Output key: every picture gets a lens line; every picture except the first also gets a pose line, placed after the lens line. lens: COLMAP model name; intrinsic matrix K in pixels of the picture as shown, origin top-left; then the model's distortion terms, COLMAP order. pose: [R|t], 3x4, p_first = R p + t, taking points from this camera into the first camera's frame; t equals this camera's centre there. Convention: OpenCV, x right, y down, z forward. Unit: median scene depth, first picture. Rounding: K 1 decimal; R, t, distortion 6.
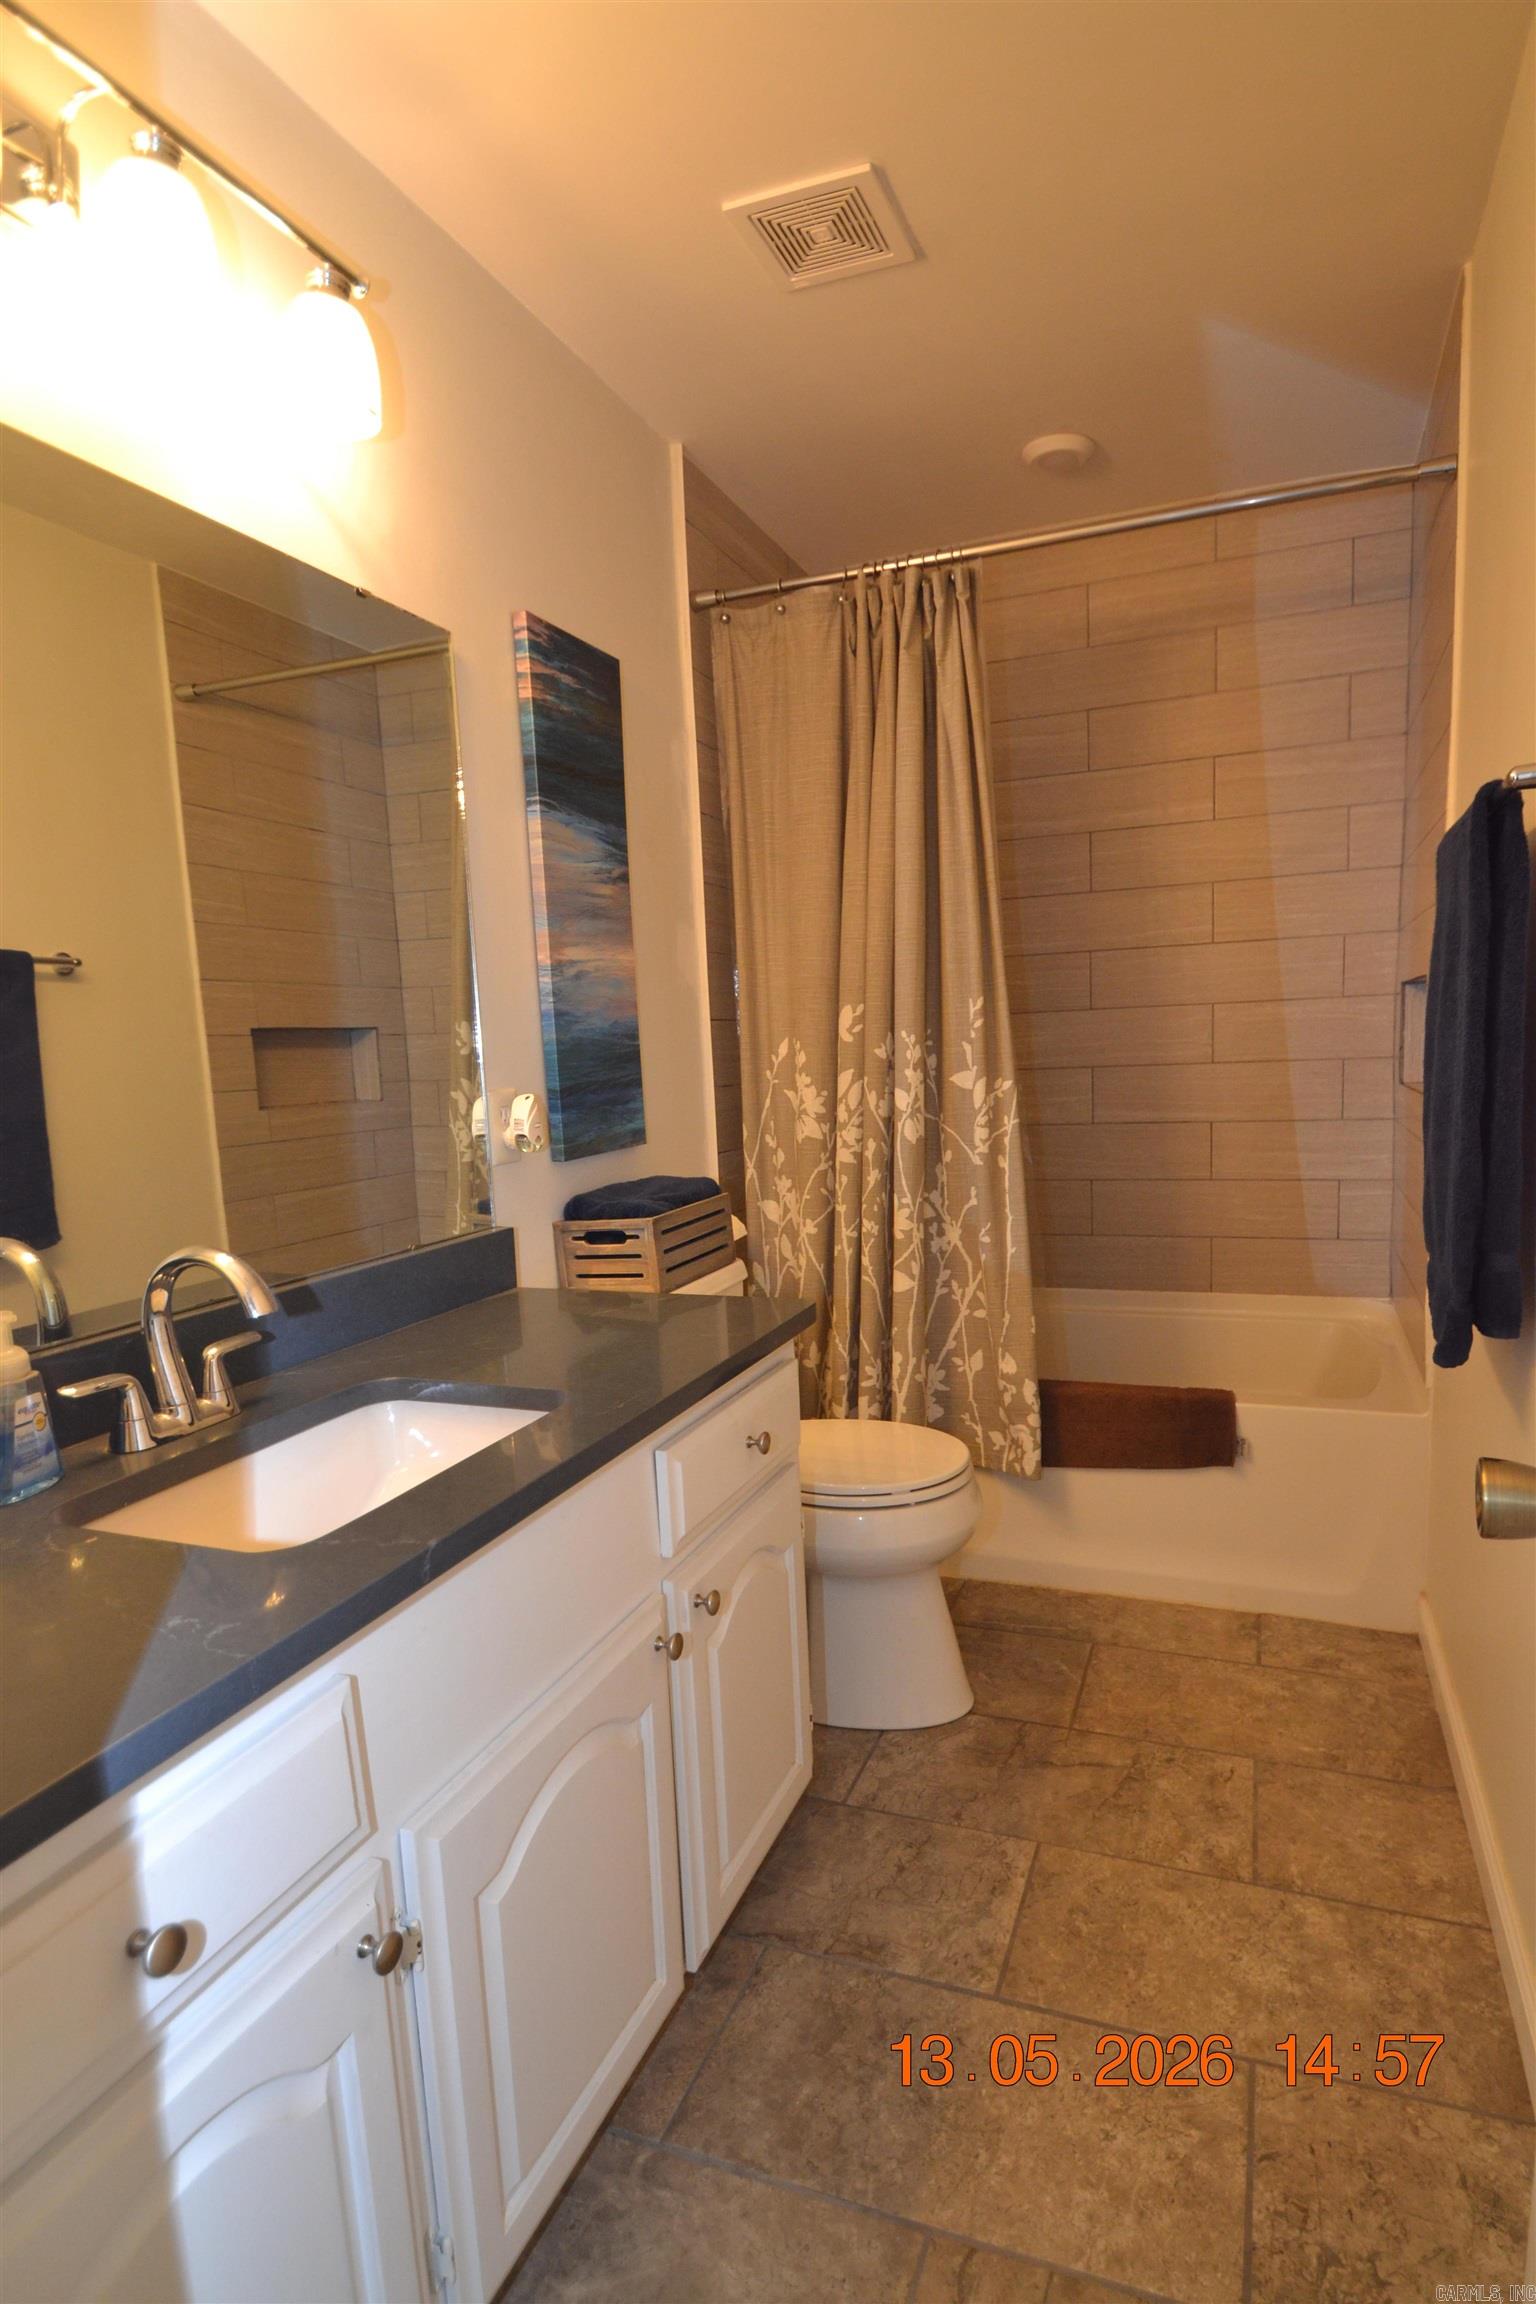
lens RADIAL K [[1187.5, 0, 824.6], [0, 1187.5, 1187.3], [0, 0, 1]] dist [0.002638, 0.000326]
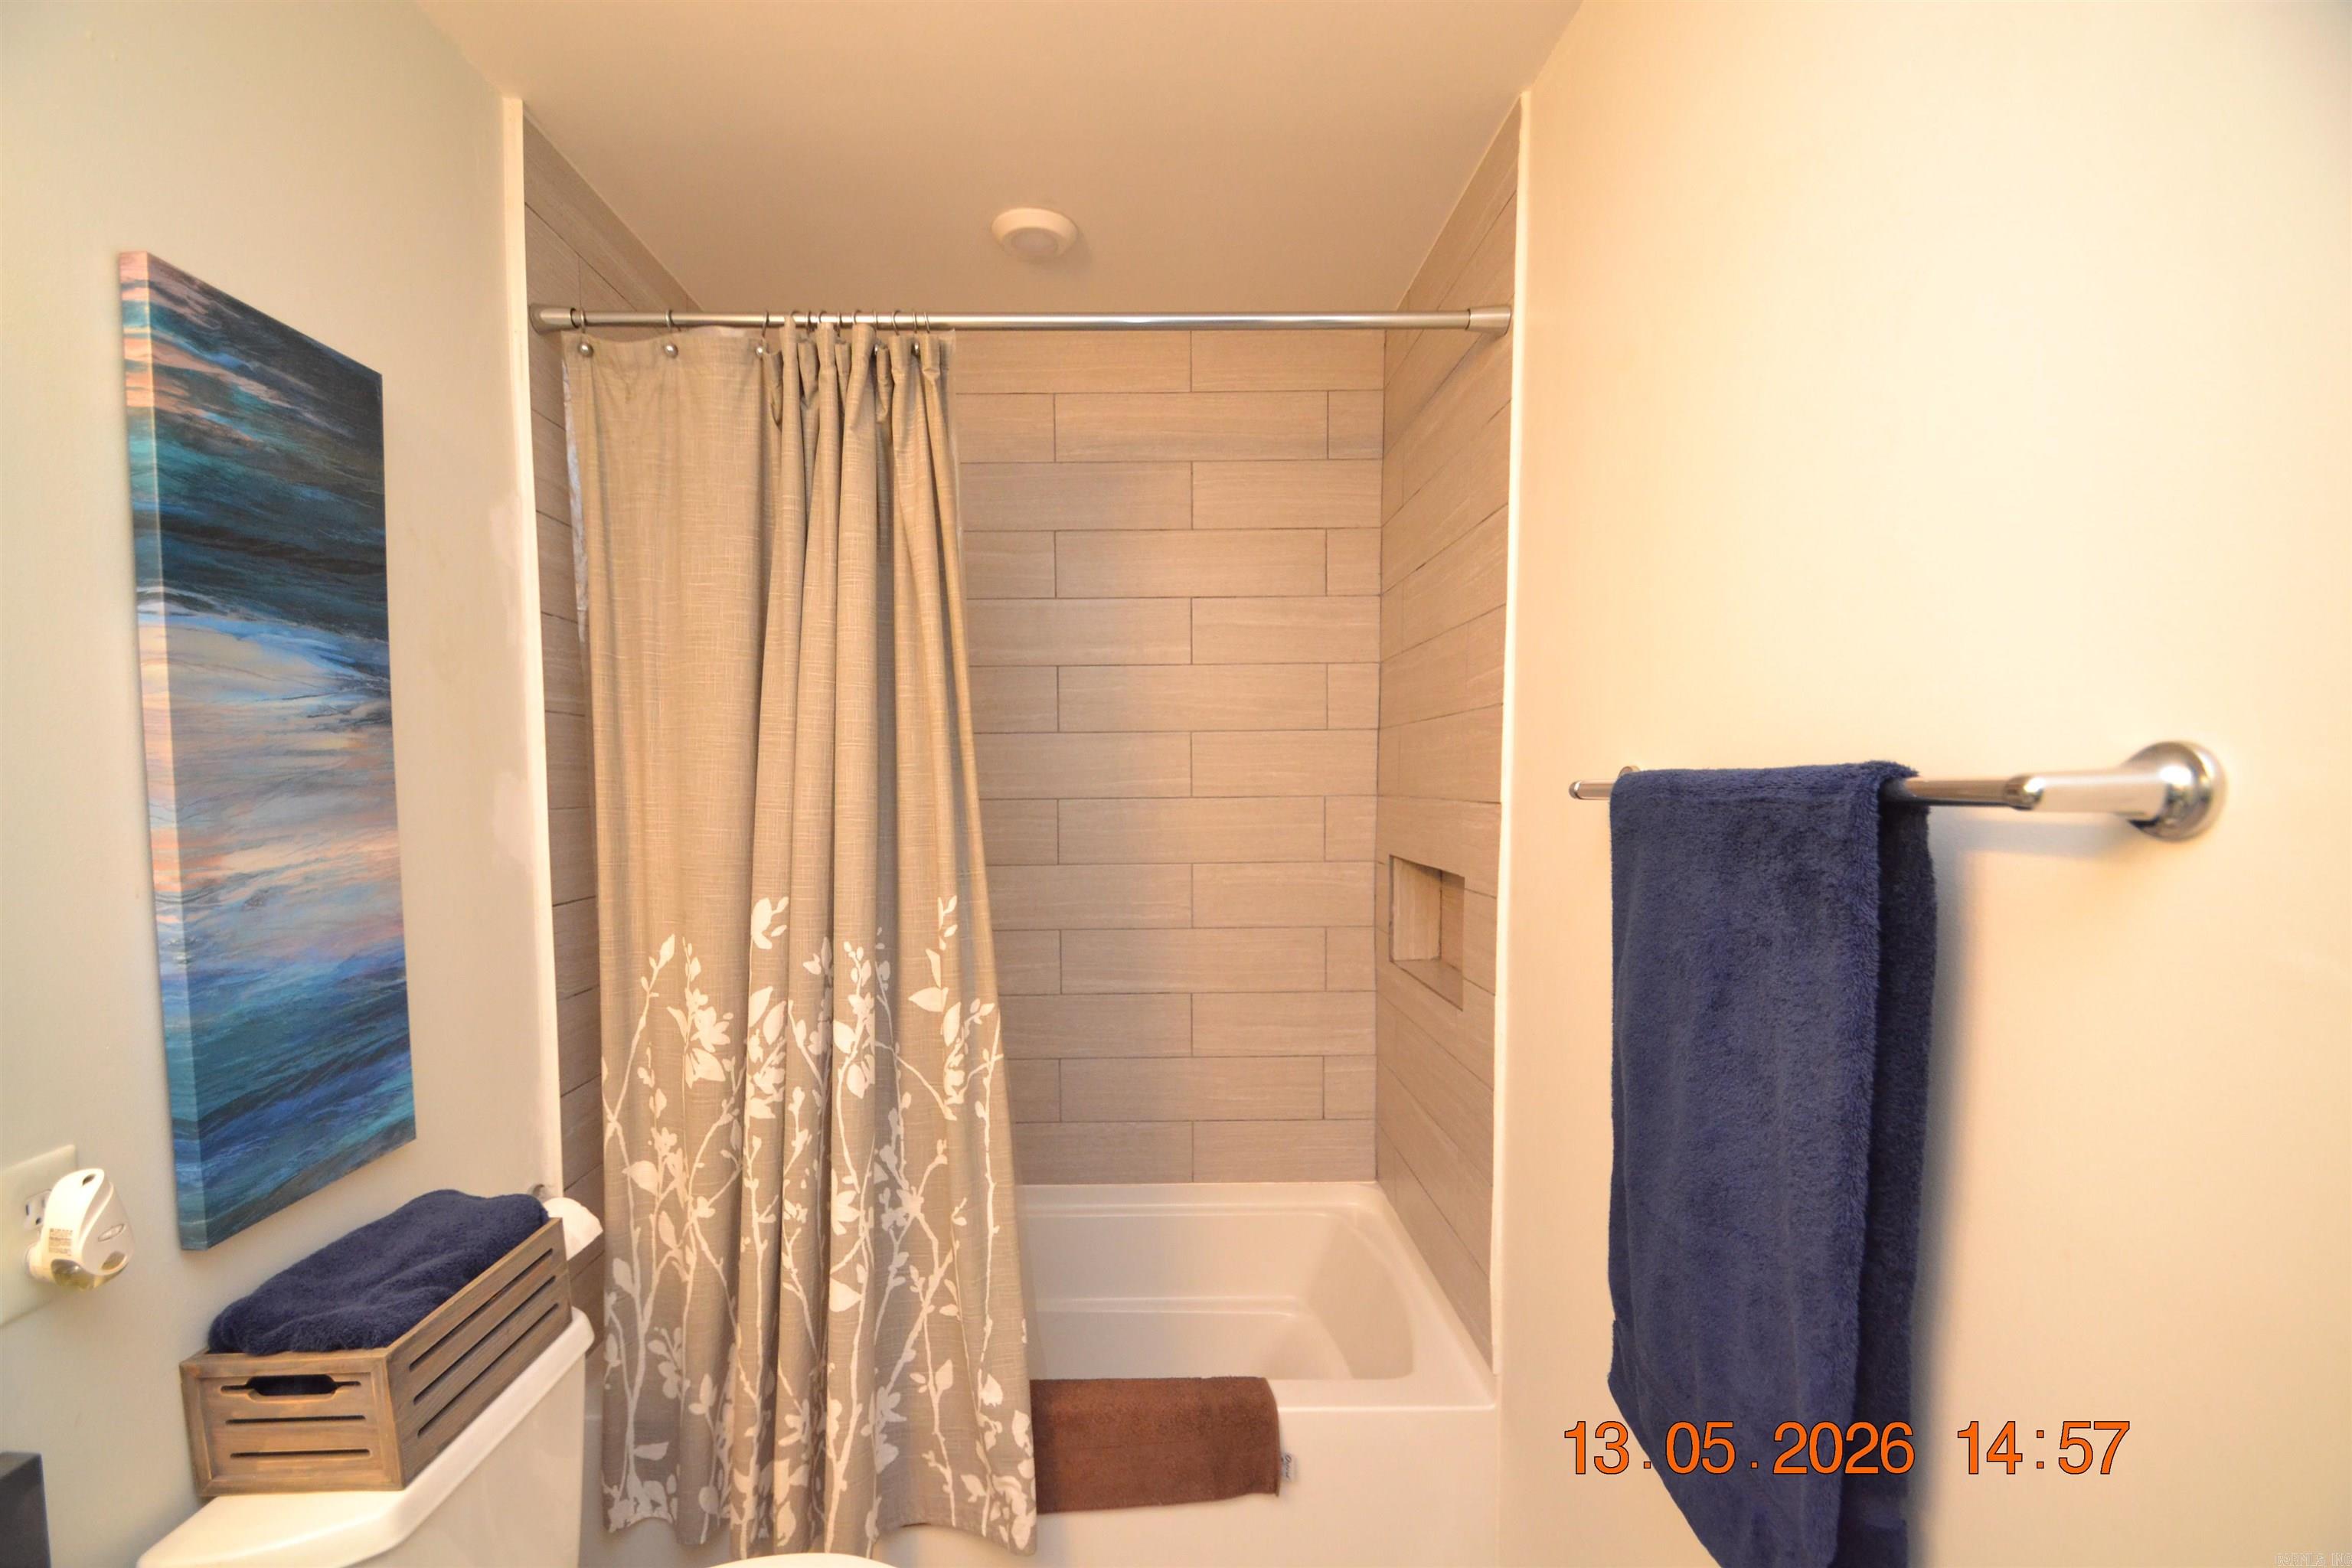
lens RADIAL K [[1052.4, 0, 1143.5], [0, 1052.4, 841.2], [0, 0, 1]] dist [0.020131, -0.019151]
pose [[0.932680, 0.011617, 0.360517, 0.002600], [0.016513, 0.997058, -0.074851, -0.139956], [-0.360326, 0.075765, 0.929744, 0.330826]]
